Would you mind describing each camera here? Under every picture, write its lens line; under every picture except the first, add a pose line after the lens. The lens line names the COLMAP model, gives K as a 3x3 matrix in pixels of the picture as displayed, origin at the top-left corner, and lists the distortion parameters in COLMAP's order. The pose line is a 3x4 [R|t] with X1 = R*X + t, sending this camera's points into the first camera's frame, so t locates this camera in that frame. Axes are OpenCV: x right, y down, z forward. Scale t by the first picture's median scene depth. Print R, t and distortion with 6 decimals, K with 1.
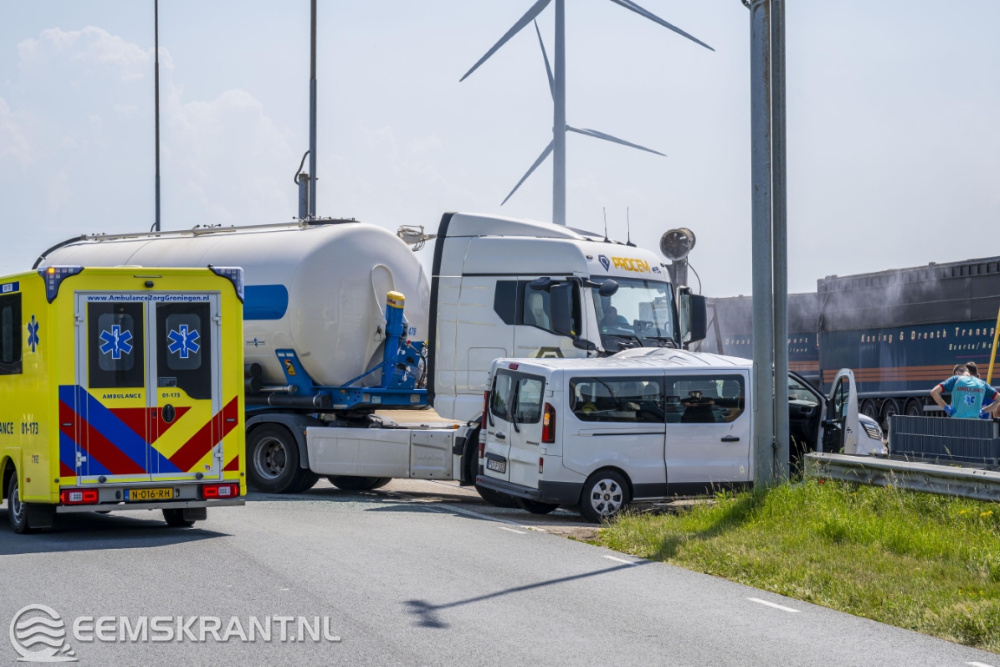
lens RADIAL K [[2156.7, 0, 507.7], [0, 2156.7, 333.7], [0, 0, 1]] dist [0.079743, 0.000000]
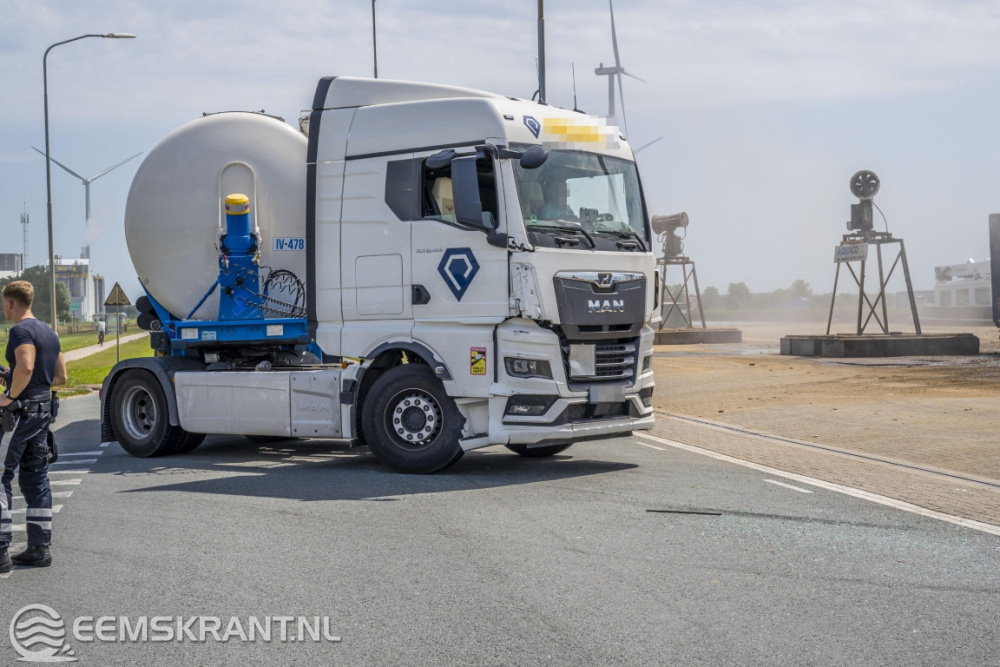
lens RADIAL K [[1385.3, 0, 496.5], [0, 1385.3, 339.5], [0, 0, 1]] dist [-0.017606, 0.000000]
pose [[0.996675, -0.038719, -0.071689, 0.063971], [0.040595, 0.998865, 0.024904, 0.025522], [0.070644, -0.027732, 0.997116, 0.552082]]
